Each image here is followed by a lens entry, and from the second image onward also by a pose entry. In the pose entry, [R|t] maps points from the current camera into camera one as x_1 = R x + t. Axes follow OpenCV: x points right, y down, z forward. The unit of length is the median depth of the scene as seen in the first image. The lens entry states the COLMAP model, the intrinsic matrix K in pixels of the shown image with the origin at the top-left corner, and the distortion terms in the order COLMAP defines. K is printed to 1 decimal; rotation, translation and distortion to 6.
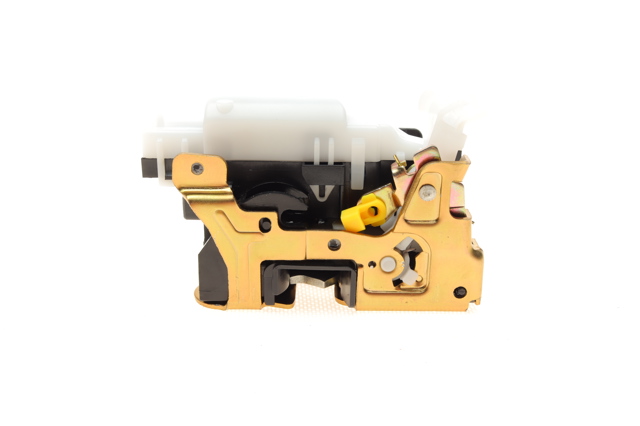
lens RADIAL K [[737.1, 0, 320.0], [0, 737.1, 213.0], [0, 0, 1]] dist [0.013378, 0.002954]
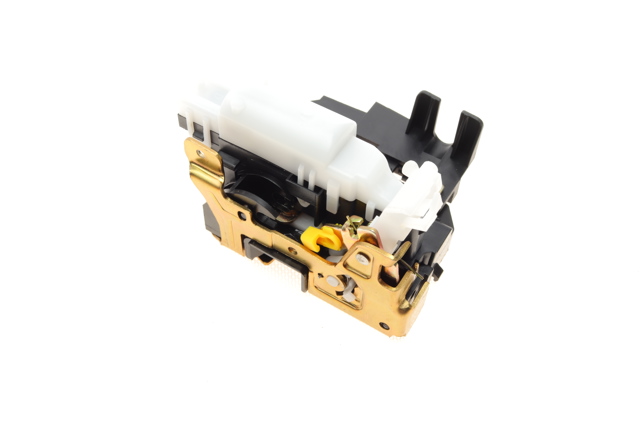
lens RADIAL K [[737.1, 0, 320.0], [0, 737.1, 213.0], [0, 0, 1]] dist [0.013378, 0.002954]
pose [[0.855215, 0.422816, -0.299723, 0.376698], [-0.201531, 0.804099, 0.559295, -0.658703], [0.477486, -0.417914, 0.772888, 0.137524]]
